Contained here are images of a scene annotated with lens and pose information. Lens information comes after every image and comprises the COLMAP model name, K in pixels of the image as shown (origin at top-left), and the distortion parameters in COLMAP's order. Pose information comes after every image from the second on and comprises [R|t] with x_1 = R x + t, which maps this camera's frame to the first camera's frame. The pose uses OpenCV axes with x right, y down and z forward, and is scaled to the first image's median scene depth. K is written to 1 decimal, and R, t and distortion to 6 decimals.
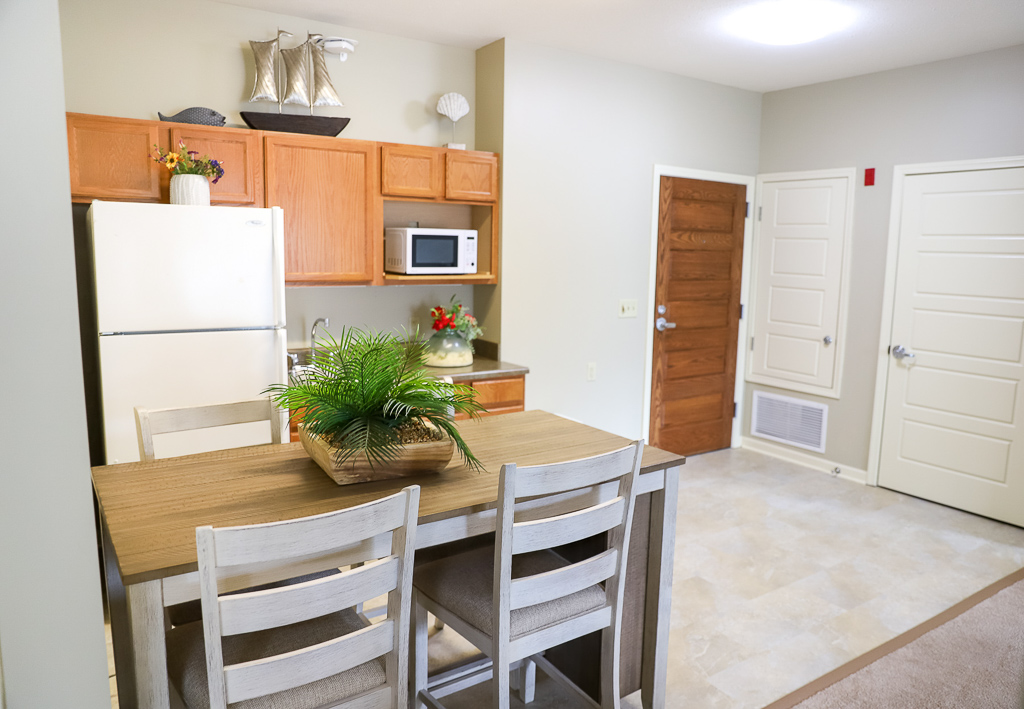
lens RADIAL K [[720.6, 0, 512.0], [0, 720.6, 354.5], [0, 0, 1]] dist [-0.003234, -0.001371]
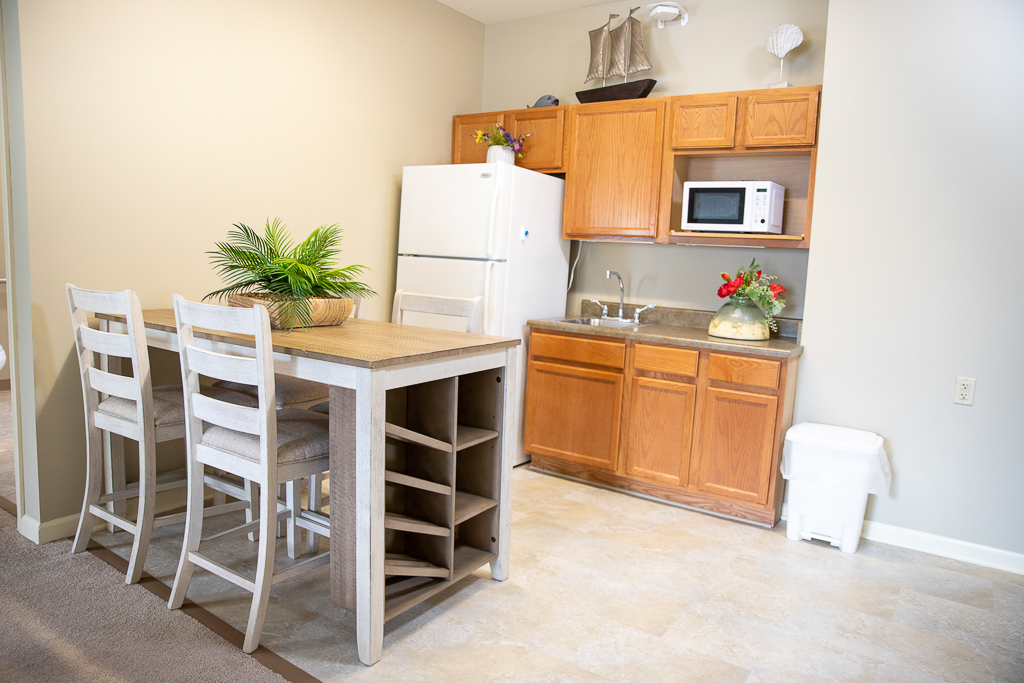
lens RADIAL K [[702.6, 0, 512.0], [0, 702.6, 341.5], [0, 0, 1]] dist [-0.044217, 0.000529]
pose [[0.401251, 0.118072, -0.908326, 0.615032], [-0.177998, 0.982804, 0.049123, 0.025822], [0.898507, 0.141969, 0.415368, 0.442376]]
